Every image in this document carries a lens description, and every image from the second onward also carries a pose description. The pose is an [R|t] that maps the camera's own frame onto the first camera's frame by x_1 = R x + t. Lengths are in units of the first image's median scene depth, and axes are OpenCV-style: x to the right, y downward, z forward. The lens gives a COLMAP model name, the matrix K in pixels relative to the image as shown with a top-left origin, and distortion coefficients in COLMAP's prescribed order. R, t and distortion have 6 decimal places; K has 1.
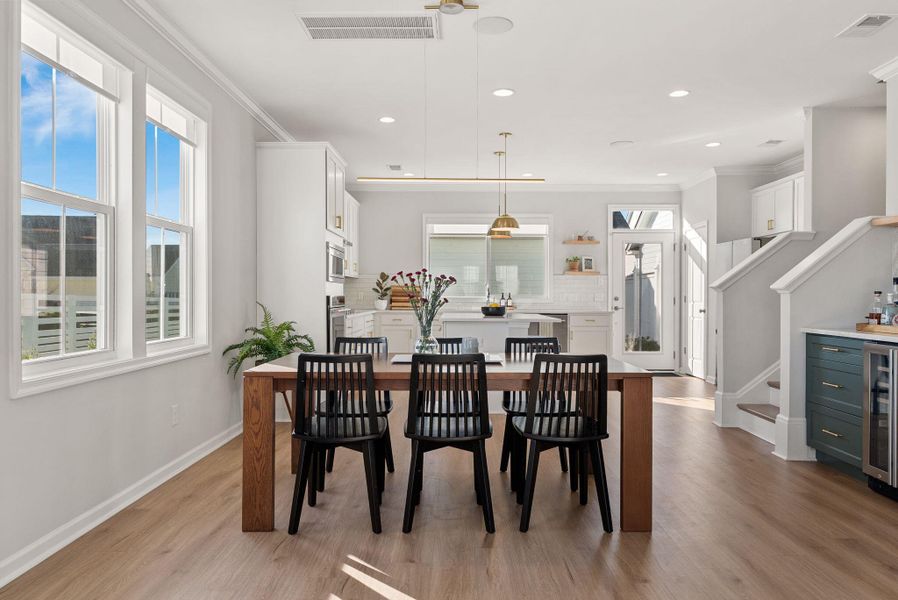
lens RADIAL K [[611.9, 0, 451.4], [0, 611.9, 298.8], [0, 0, 1]] dist [0.006840, 0.002674]
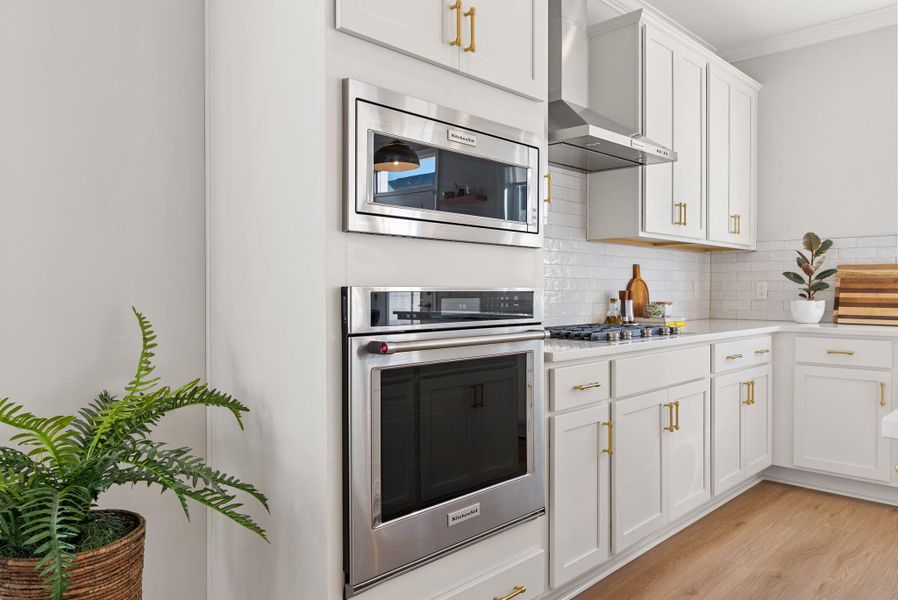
lens RADIAL K [[639.4, 0, 447.5], [0, 639.4, 291.4], [0, 0, 1]] dist [0.006463, -0.005151]
pose [[0.721662, 0.001458, -0.692244, 0.010748], [-0.004662, 0.999985, -0.002753, -0.001607], [0.692230, 0.005214, 0.721658, 0.541484]]
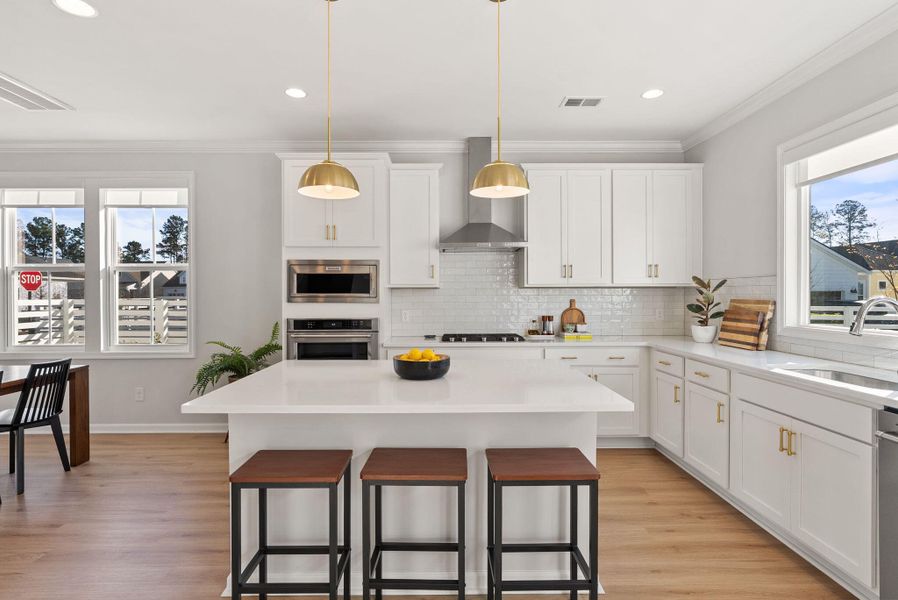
lens RADIAL K [[471.3, 0, 447.3], [0, 471.3, 298.5], [0, 0, 1]] dist [-0.002319, -0.000555]
pose [[0.010601, 0.008553, -0.999907, 0.330729], [-0.002720, 0.999960, 0.008525, -0.026816], [0.999940, 0.002630, 0.010623, 0.799545]]
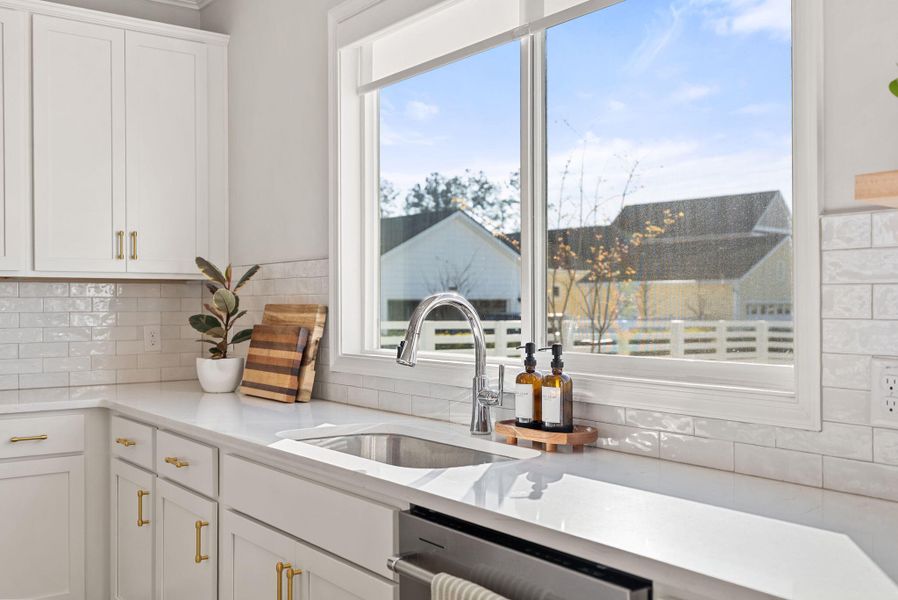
lens RADIAL K [[907.7, 0, 447.6], [0, 907.7, 301.9], [0, 0, 1]] dist [0.023359, 0.000000]
pose [[0.588504, -0.004961, -0.808479, 0.293749], [-0.001441, 0.999973, -0.007186, -0.021269], [0.808493, 0.005394, 0.588481, 0.884798]]
